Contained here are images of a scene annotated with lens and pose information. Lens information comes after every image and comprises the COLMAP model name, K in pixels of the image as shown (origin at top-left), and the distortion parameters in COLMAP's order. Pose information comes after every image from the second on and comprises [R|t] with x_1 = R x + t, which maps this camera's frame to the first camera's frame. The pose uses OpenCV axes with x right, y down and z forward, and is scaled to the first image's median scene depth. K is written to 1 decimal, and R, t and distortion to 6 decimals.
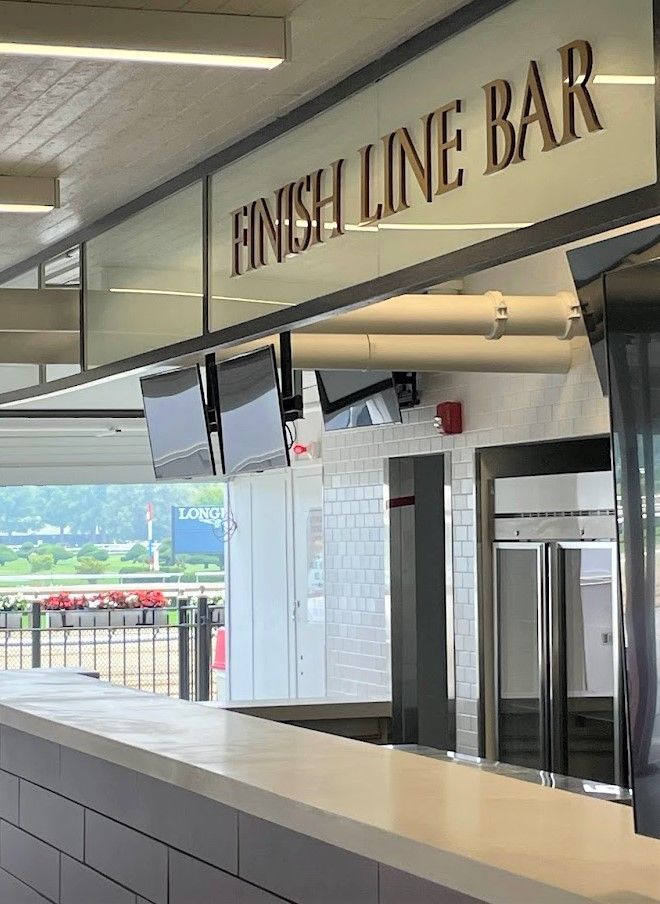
lens RADIAL K [[2359.3, 0, 330.0], [0, 2359.3, 452.0], [0, 0, 1]] dist [-0.536089, -0.125852]
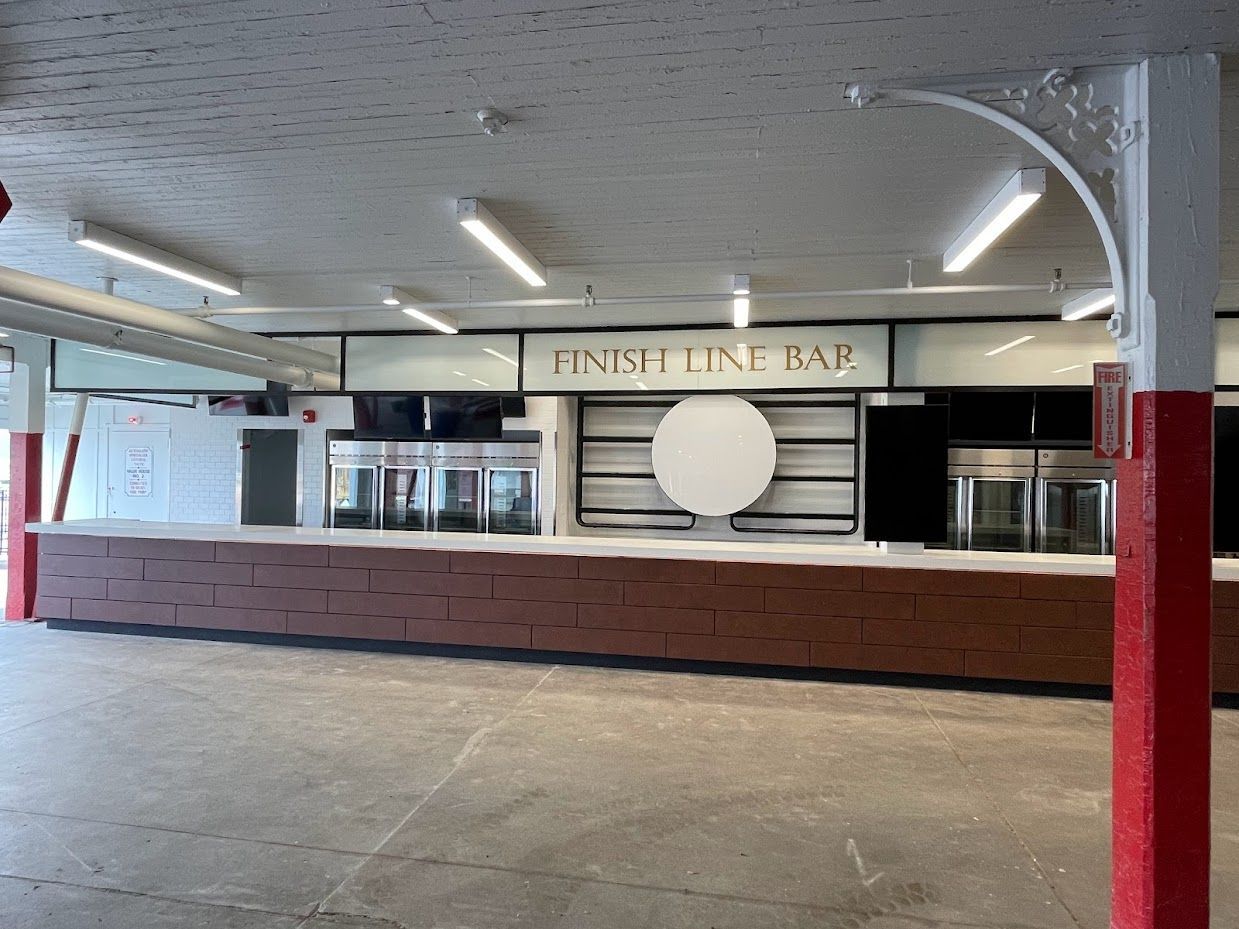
lens RADIAL K [[735.0, 0, 619.5], [0, 735.0, 464.5], [0, 0, 1]] dist [-0.001590, -0.000538]
pose [[0.486925, 0.027459, 0.873012, -0.482000], [-0.054587, 0.998509, -0.000961, 0.020179], [-0.871737, -0.047187, 0.487697, 0.295584]]
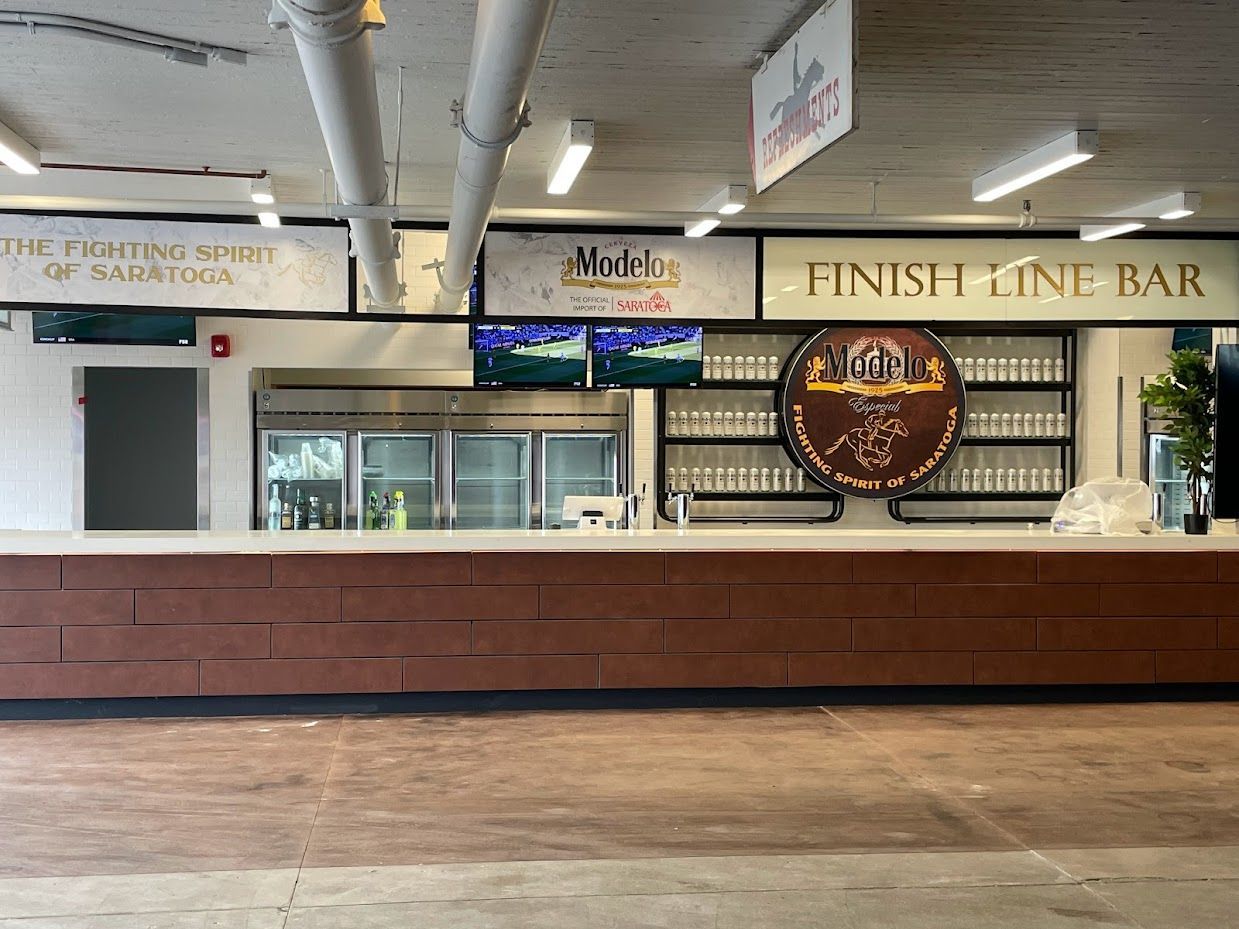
lens RADIAL K [[1510.6, 0, 606.9], [0, 1510.6, 461.4], [0, 0, 1]] dist [0.128171, -0.276546]
pose [[0.209824, -0.000682, 0.977739, -0.831218], [-0.042043, 0.999069, 0.009719, 0.038413], [-0.976835, -0.043146, 0.209600, 0.543674]]
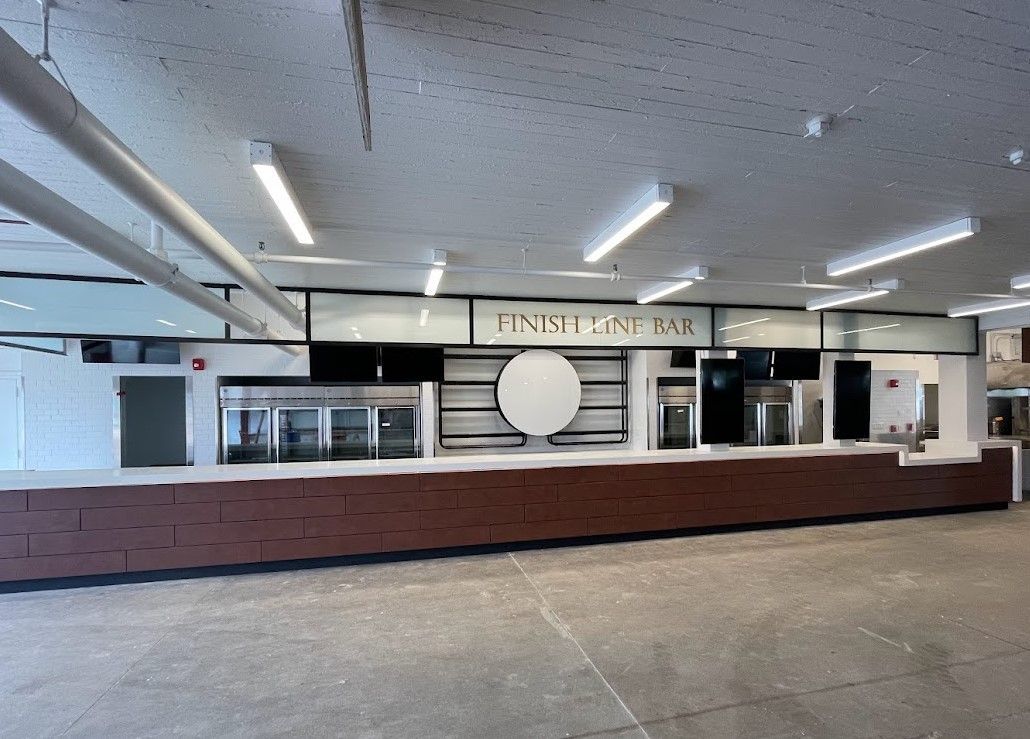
lens RADIAL K [[497.5, 0, 528.9], [0, 497.5, 406.8], [0, 0, 1]] dist [-0.001833, -0.000244]
pose [[0.080113, 0.011498, 0.996720, -0.509872], [-0.024344, 0.999658, -0.009576, 0.032287], [-0.996489, -0.023497, 0.080365, 0.540393]]
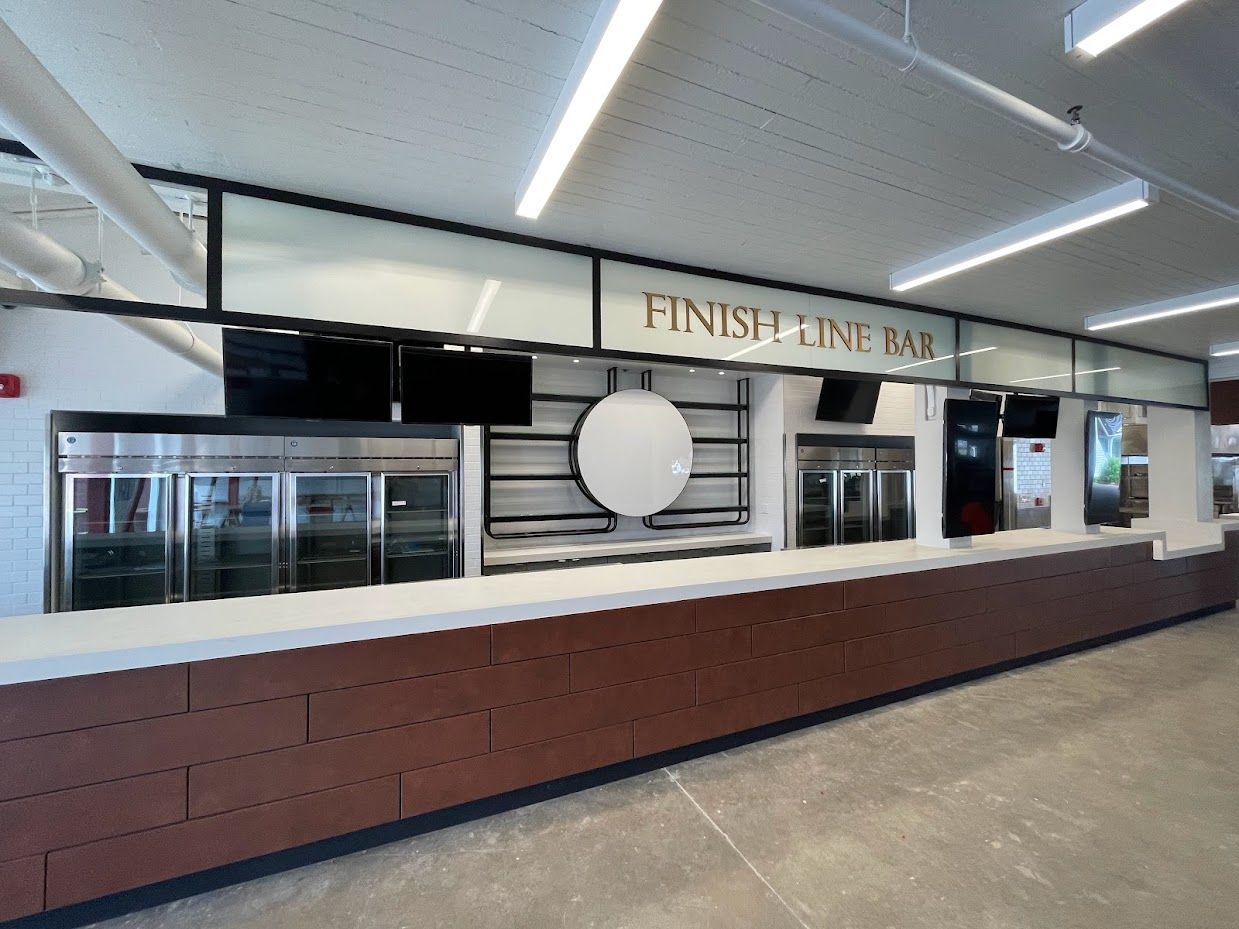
lens RADIAL K [[496.9, 0, 616.0], [0, 496.9, 461.9], [0, 0, 1]] dist [-0.002551, -0.000286]
pose [[-0.076720, 0.029628, 0.996612, -0.267860], [-0.029302, 0.999060, -0.031956, 0.029336], [-0.996622, -0.031654, -0.075780, 0.643200]]
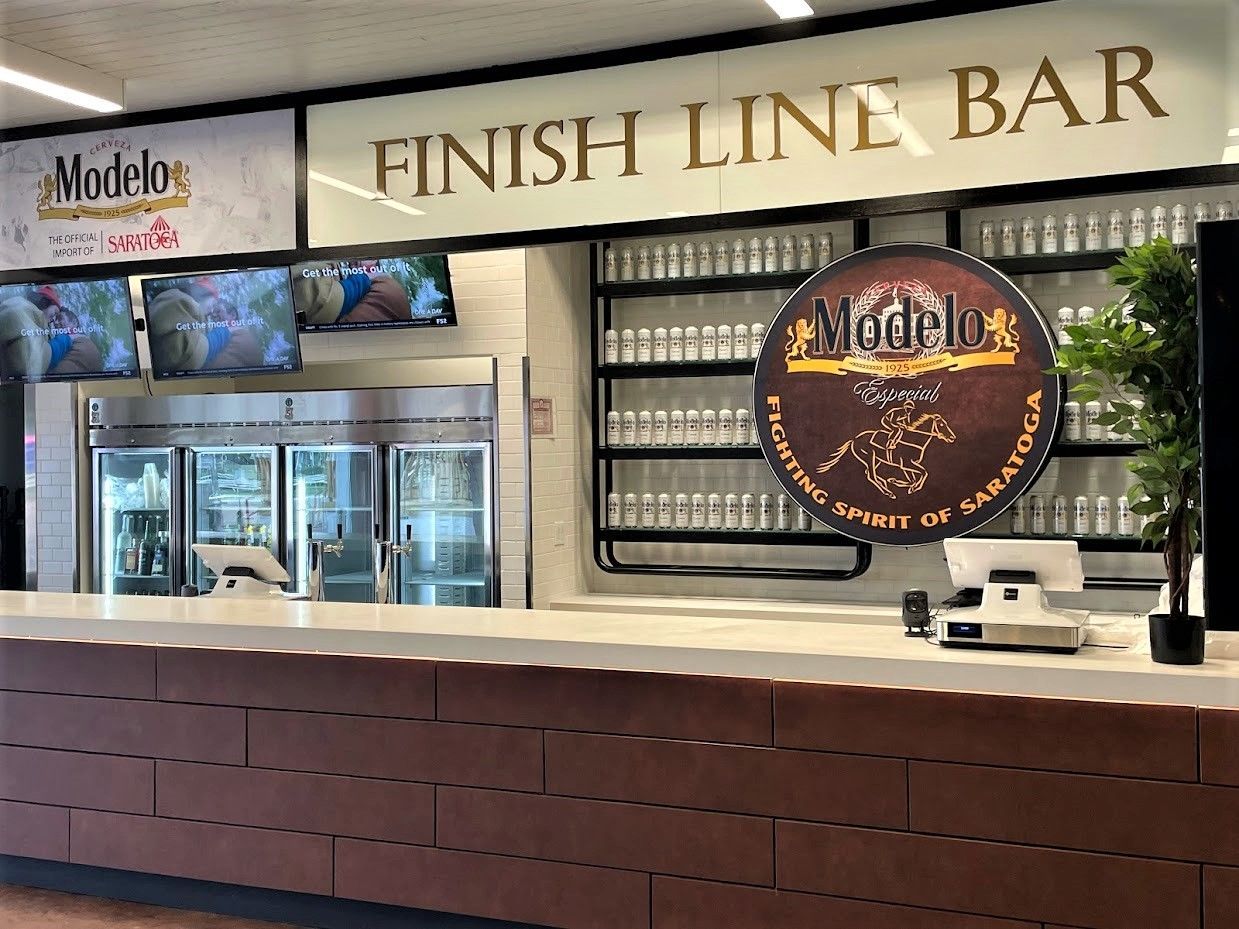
lens RADIAL K [[1370.8, 0, 620.1], [0, 1370.8, 441.8], [0, 0, 1]] dist [0.158358, -0.347831]
pose [[0.667697, 0.009075, 0.744378, -0.282295], [-0.024237, 0.999661, 0.009552, 0.020300], [-0.744039, -0.024420, 0.667690, 0.280156]]
